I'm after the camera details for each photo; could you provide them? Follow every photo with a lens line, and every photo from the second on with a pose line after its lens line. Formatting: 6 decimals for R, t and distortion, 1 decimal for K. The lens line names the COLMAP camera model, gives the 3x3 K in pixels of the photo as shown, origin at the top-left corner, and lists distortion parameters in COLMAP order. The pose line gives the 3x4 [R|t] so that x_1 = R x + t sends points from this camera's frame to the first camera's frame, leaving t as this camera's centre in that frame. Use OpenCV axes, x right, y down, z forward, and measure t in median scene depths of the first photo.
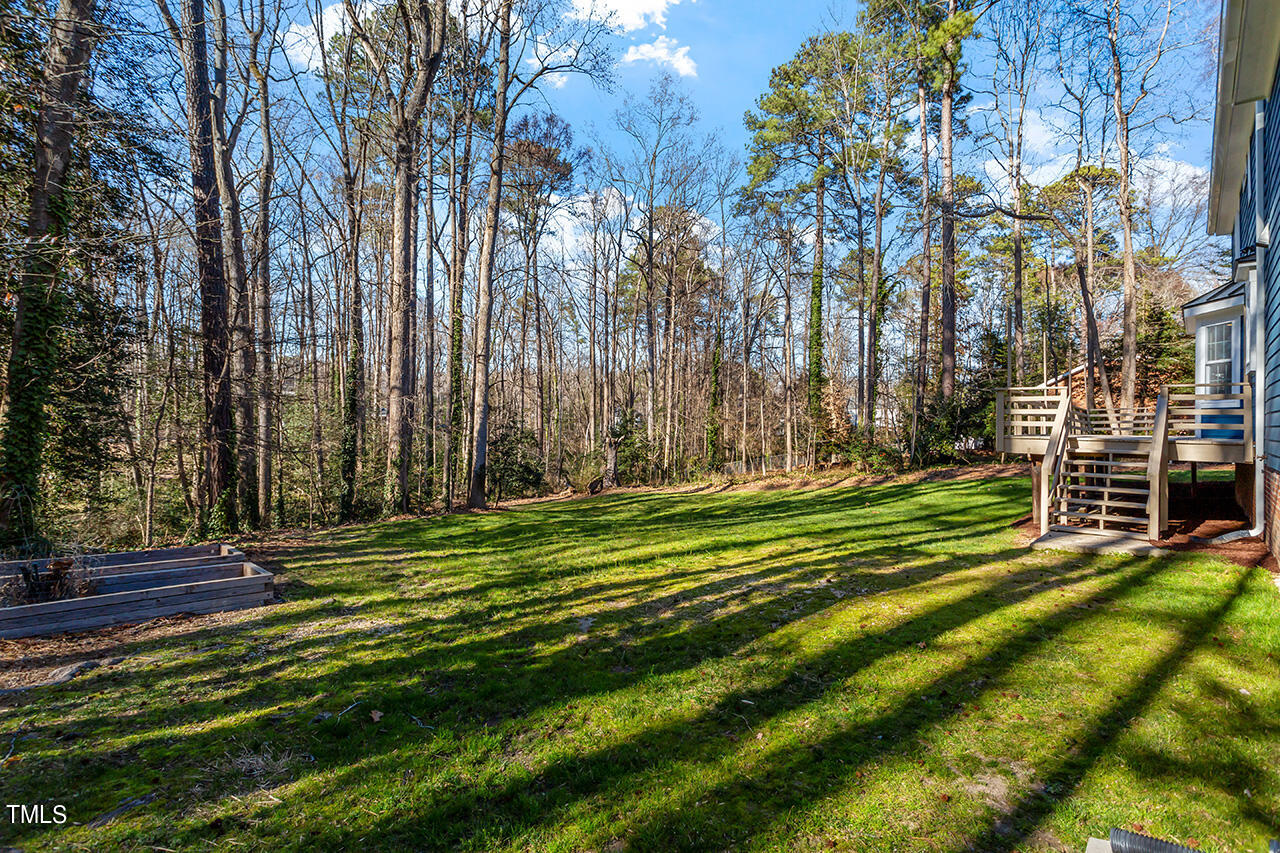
lens RADIAL K [[628.0, 0, 640.3], [0, 628.0, 421.9], [0, 0, 1]] dist [0.016178, 0.001346]
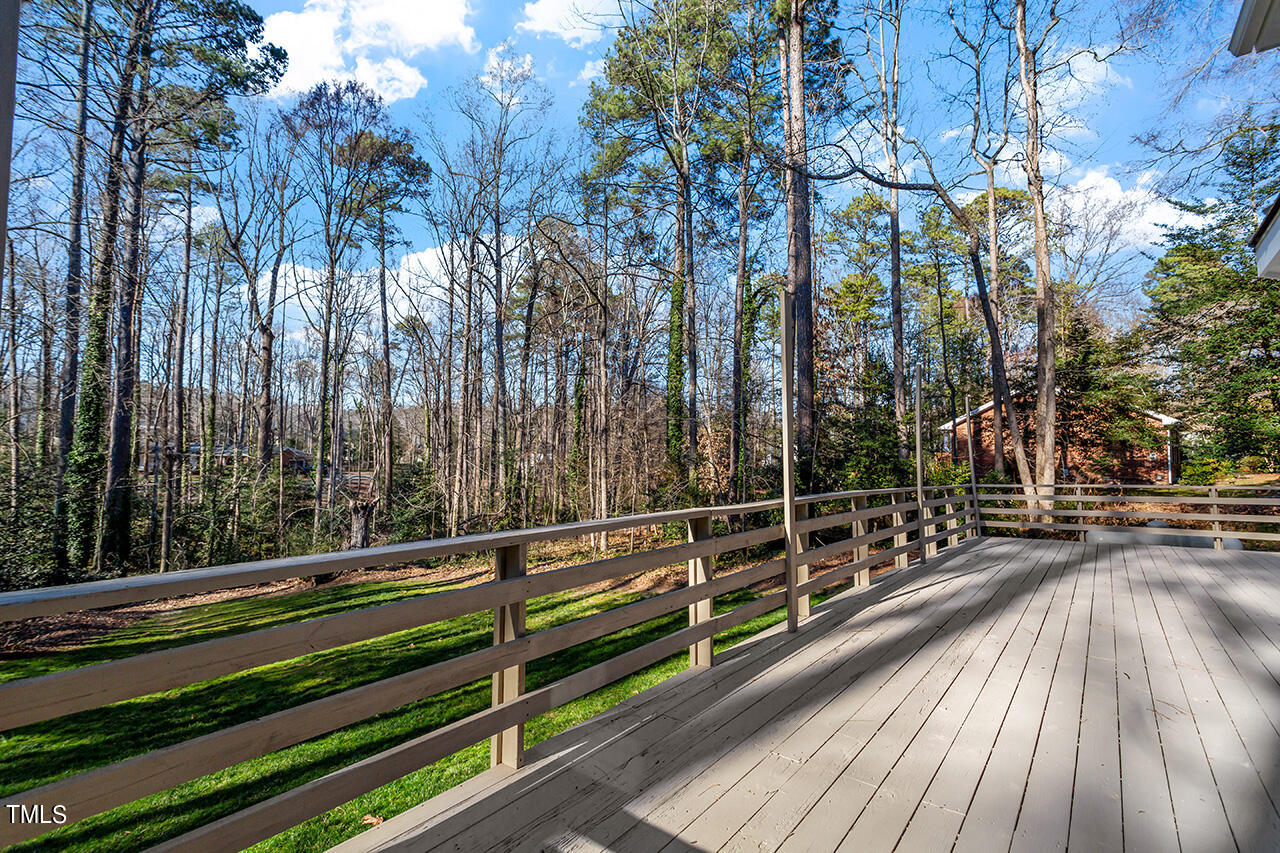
lens RADIAL K [[628.0, 0, 639.8], [0, 628.0, 432.8], [0, 0, 1]] dist [0.016178, 0.001346]
pose [[0.996550, 0.000251, 0.082997, 0.235149], [0.002858, 0.999299, -0.037338, -0.026476], [-0.082948, 0.037446, 0.995850, 0.304459]]
